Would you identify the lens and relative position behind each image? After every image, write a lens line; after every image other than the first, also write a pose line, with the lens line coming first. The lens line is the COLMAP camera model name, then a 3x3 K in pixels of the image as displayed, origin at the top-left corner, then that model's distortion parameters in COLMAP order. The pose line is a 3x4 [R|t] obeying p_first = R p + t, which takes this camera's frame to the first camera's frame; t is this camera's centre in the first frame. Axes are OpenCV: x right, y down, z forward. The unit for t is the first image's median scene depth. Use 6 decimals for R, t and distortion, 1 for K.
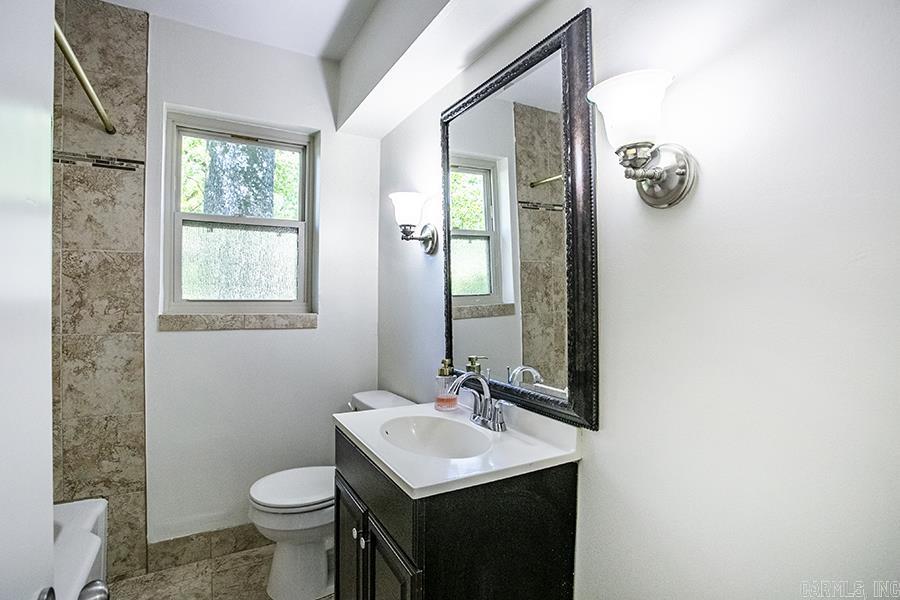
lens RADIAL K [[456.1, 0, 453.0], [0, 456.1, 292.9], [0, 0, 1]] dist [-0.062500, 0.022757]
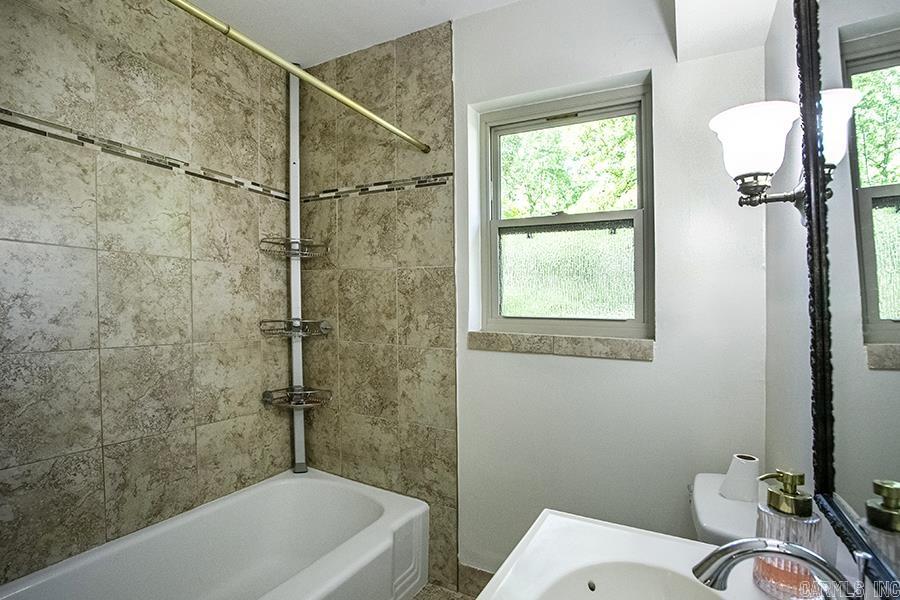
lens RADIAL K [[456.1, 0, 449.7], [0, 456.1, 314.1], [0, 0, 1]] dist [-0.062500, 0.022757]
pose [[0.515481, 0.015498, -0.856761, 0.152281], [-0.009518, 0.999878, 0.012361, 0.000616], [0.856848, 0.001783, 0.515566, 0.483399]]
